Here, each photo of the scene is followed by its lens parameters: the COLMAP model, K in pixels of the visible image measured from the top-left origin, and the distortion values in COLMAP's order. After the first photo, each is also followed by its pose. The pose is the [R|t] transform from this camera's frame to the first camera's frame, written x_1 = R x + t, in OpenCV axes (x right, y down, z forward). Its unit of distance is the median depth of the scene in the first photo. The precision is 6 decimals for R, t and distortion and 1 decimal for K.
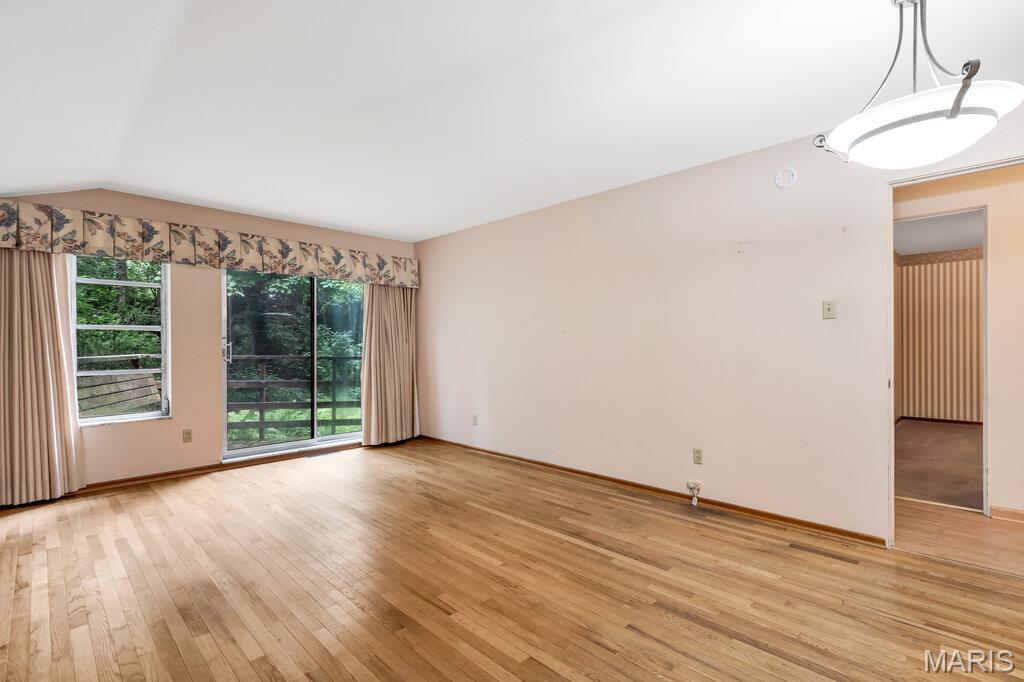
lens RADIAL K [[470.8, 0, 512.6], [0, 470.8, 347.6], [0, 0, 1]] dist [0.000284, 0.000006]
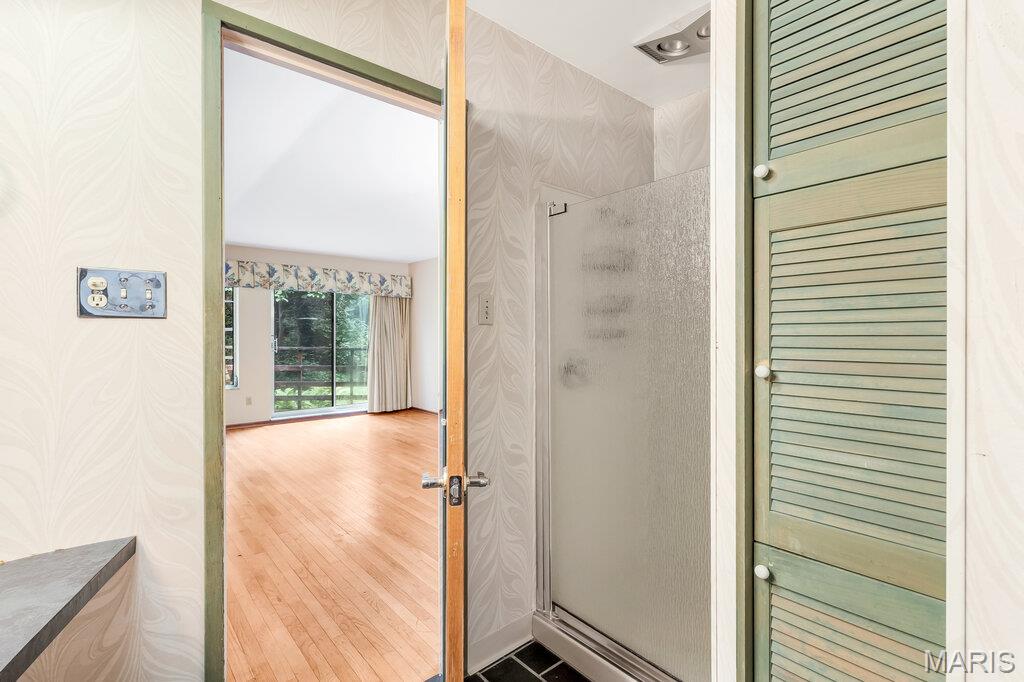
lens RADIAL K [[470.8, 0, 511.7], [0, 470.8, 339.3], [0, 0, 1]] dist [0.000284, 0.000006]
pose [[0.996287, 0.004425, -0.085976, 0.219413], [-0.004134, 0.999985, 0.003555, -0.014668], [0.085991, -0.003186, 0.996291, -0.340674]]
